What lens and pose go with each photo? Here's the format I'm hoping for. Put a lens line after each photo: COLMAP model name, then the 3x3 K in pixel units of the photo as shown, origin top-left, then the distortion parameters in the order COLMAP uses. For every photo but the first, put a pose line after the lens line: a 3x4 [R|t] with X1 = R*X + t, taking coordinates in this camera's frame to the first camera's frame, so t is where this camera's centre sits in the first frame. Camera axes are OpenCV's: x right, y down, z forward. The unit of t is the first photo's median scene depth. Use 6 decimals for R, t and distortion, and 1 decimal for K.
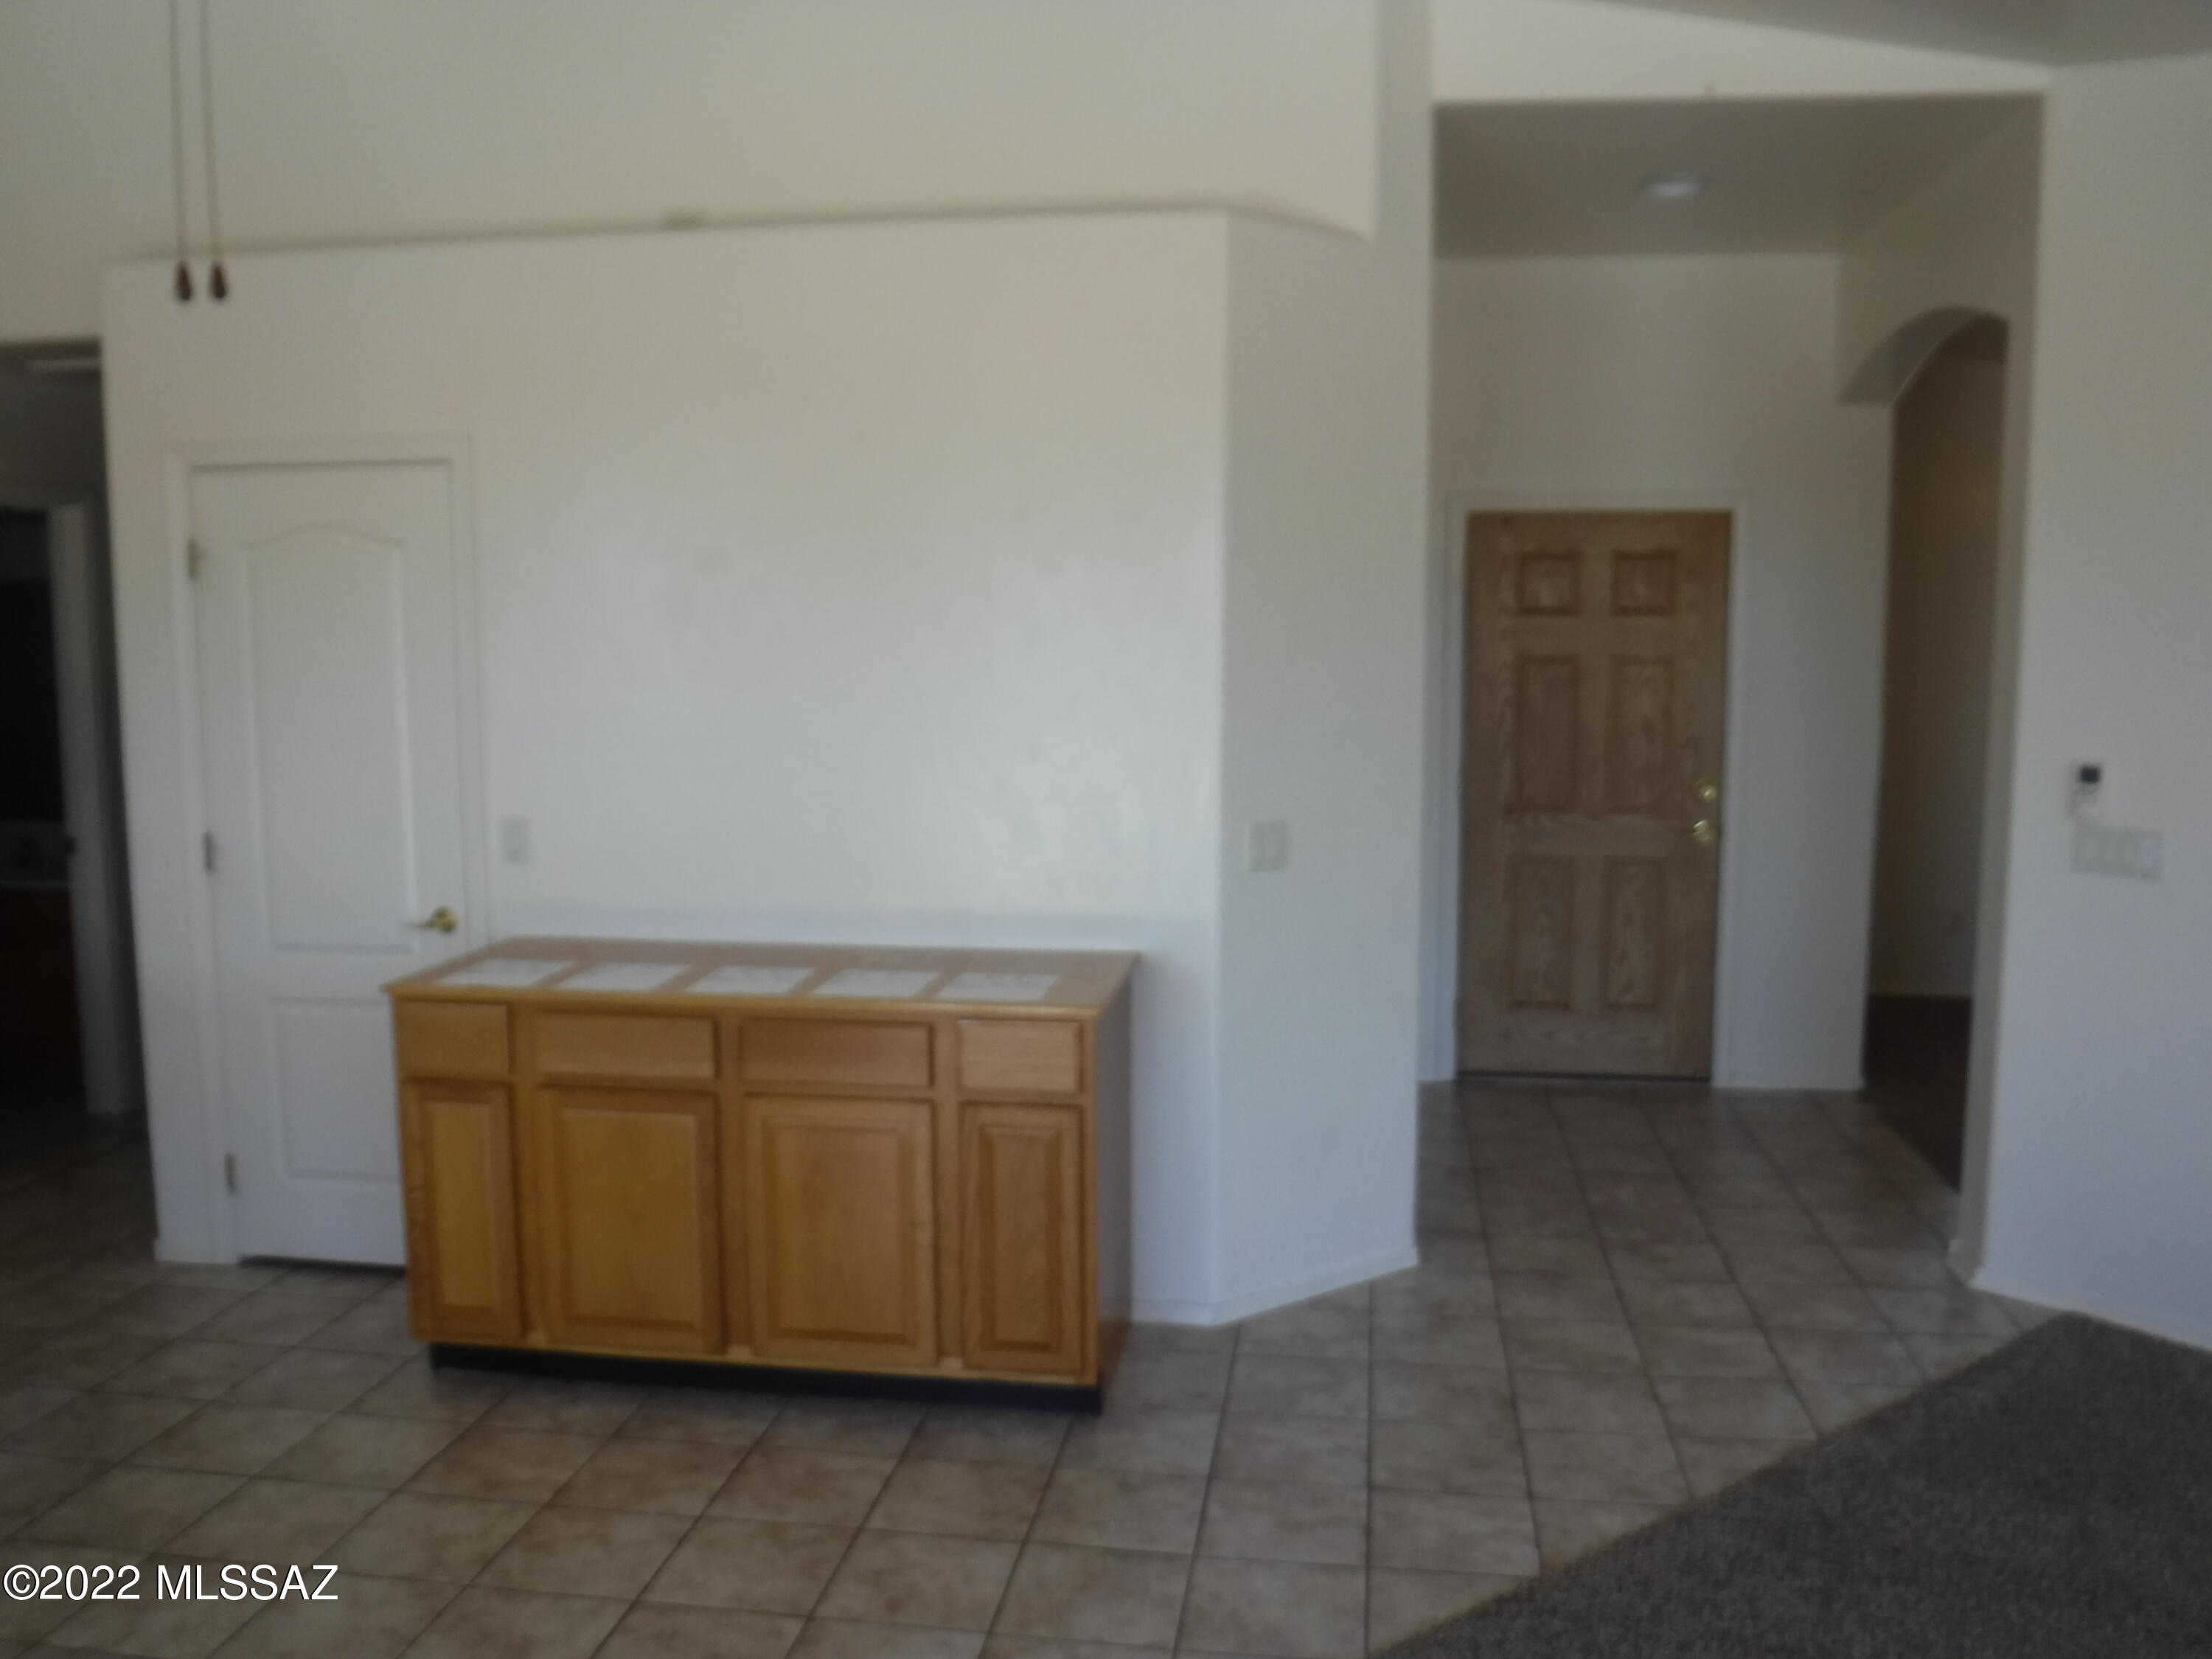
lens RADIAL K [[1816.3, 0, 1112.1], [0, 1816.3, 852.0], [0, 0, 1]] dist [-0.091393, 0.033452]
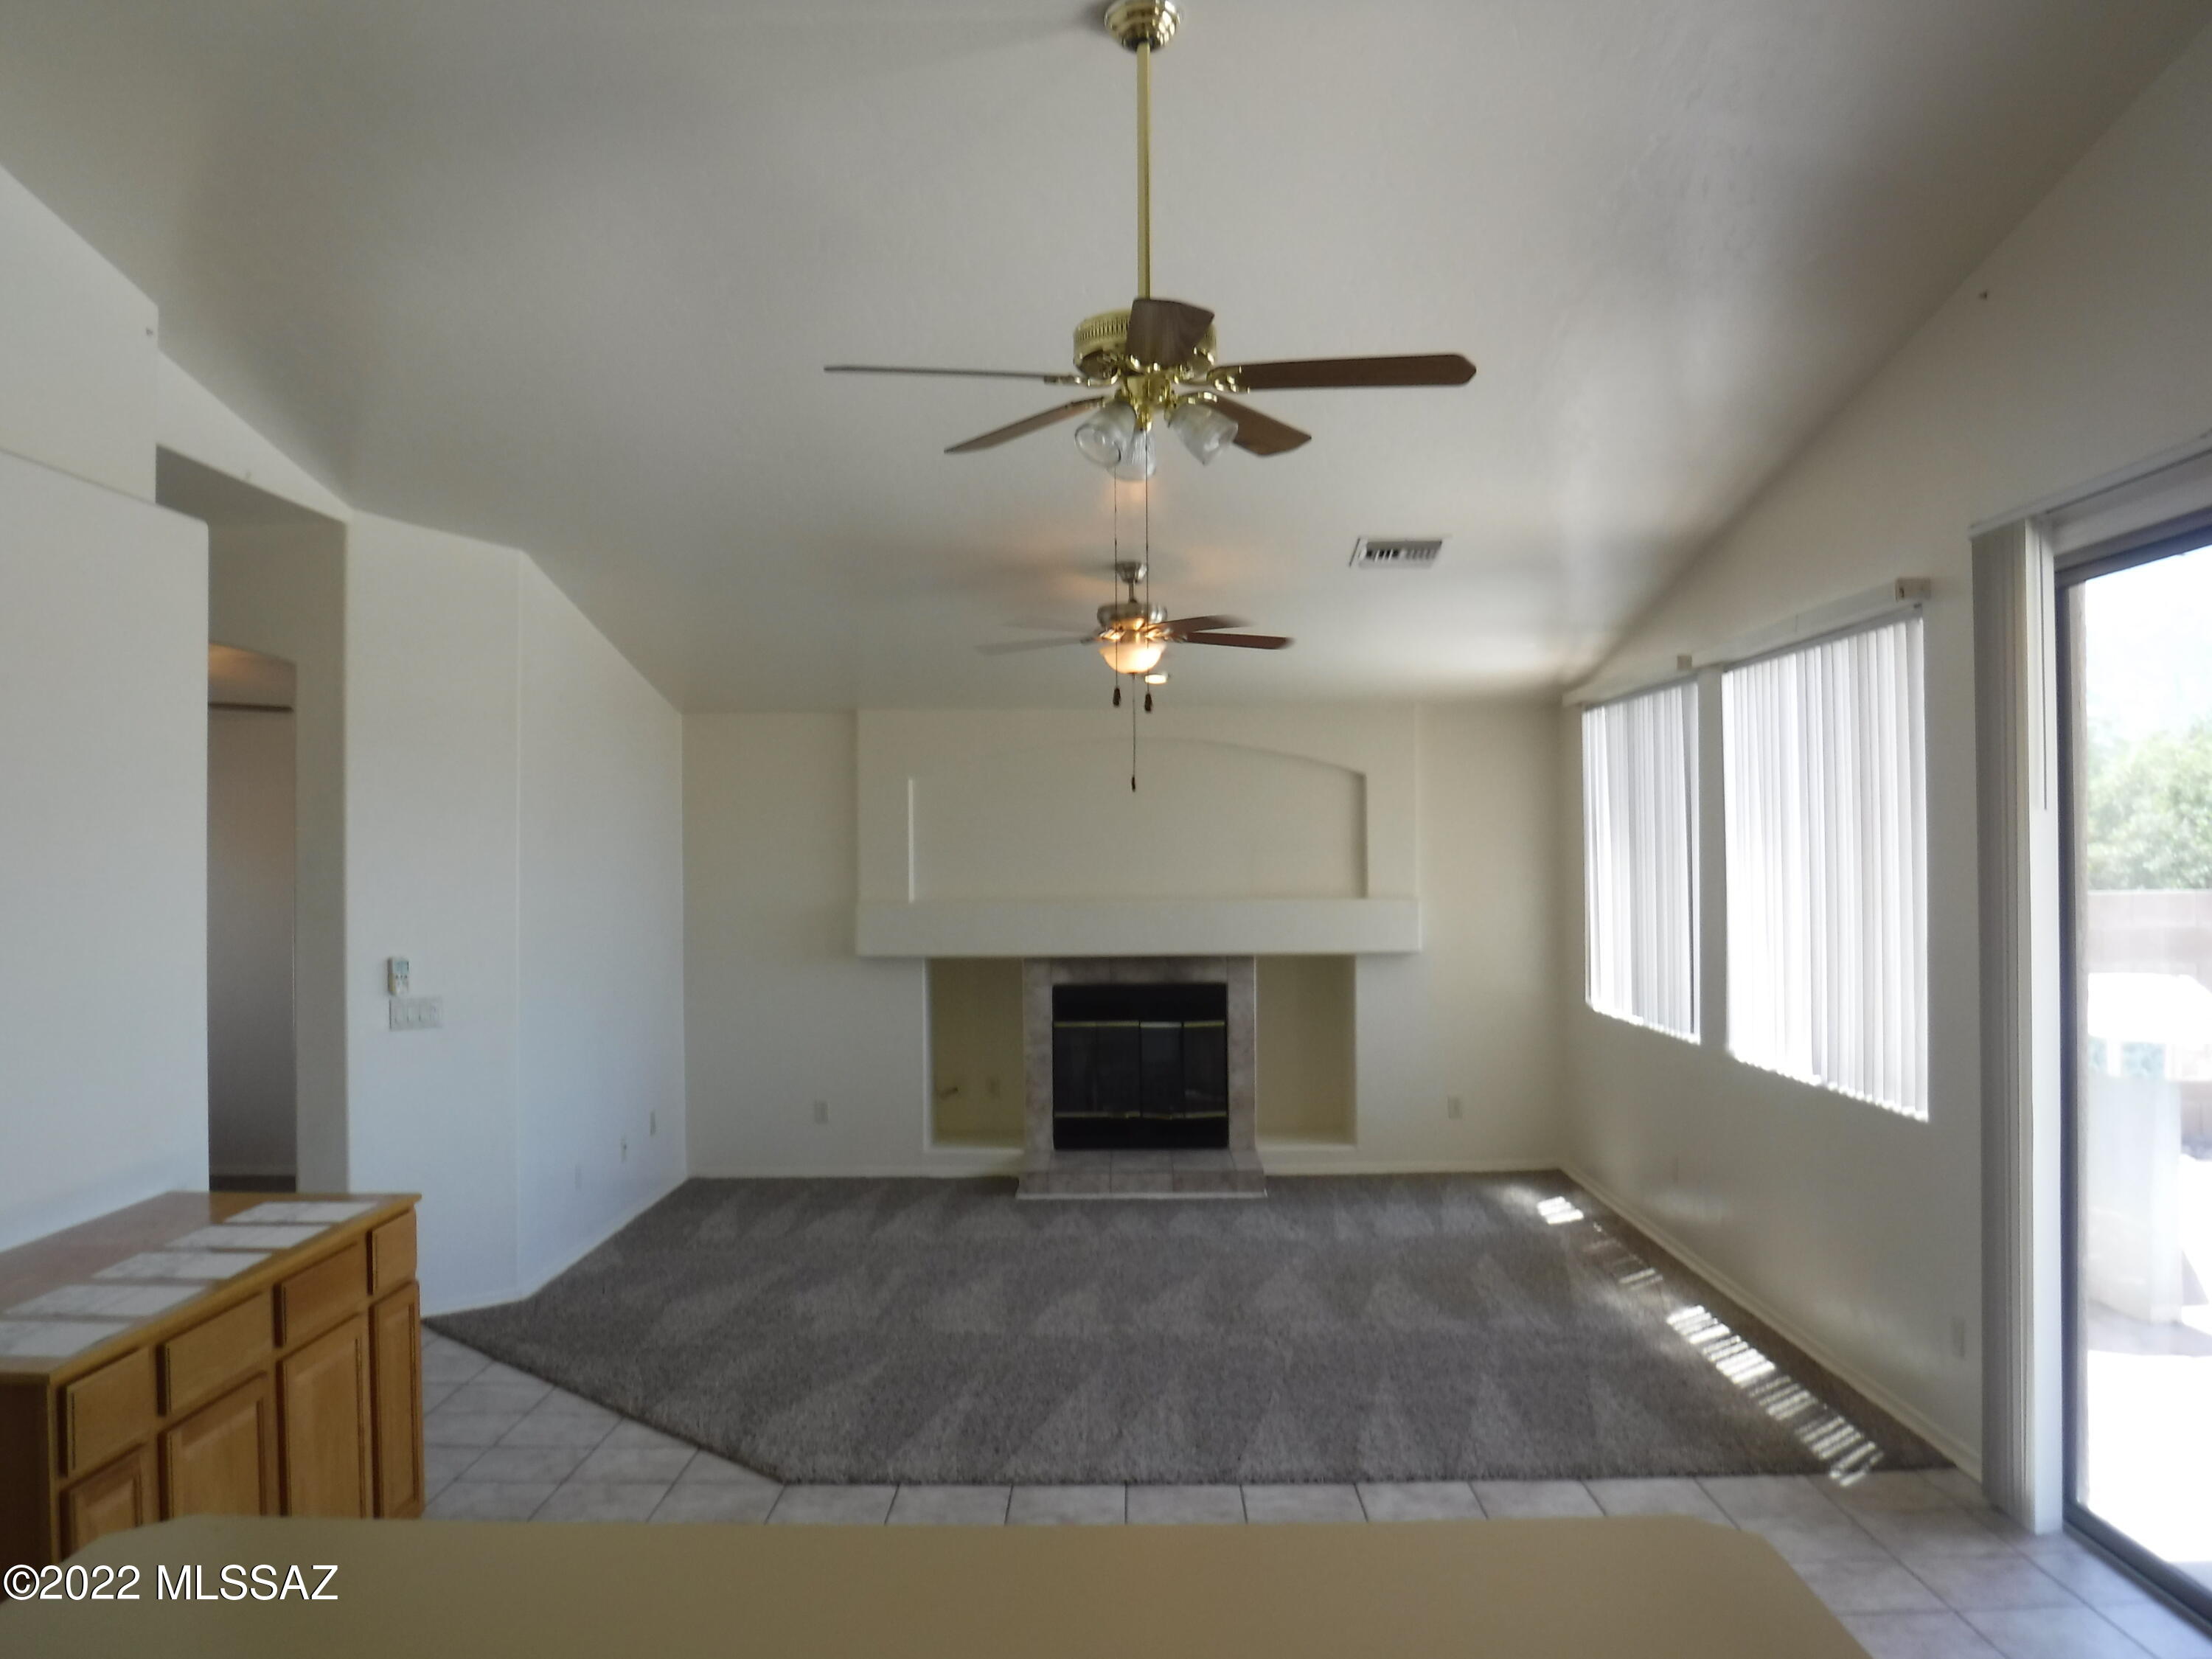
lens RADIAL K [[1816.3, 0, 1112.1], [0, 1816.3, 852.0], [0, 0, 1]] dist [-0.091393, 0.033452]
pose [[-0.136734, 0.004279, 0.990599, -1.270701], [0.129804, 0.991446, 0.013634, -0.097382], [-0.982067, 0.130448, -0.136120, 0.679142]]
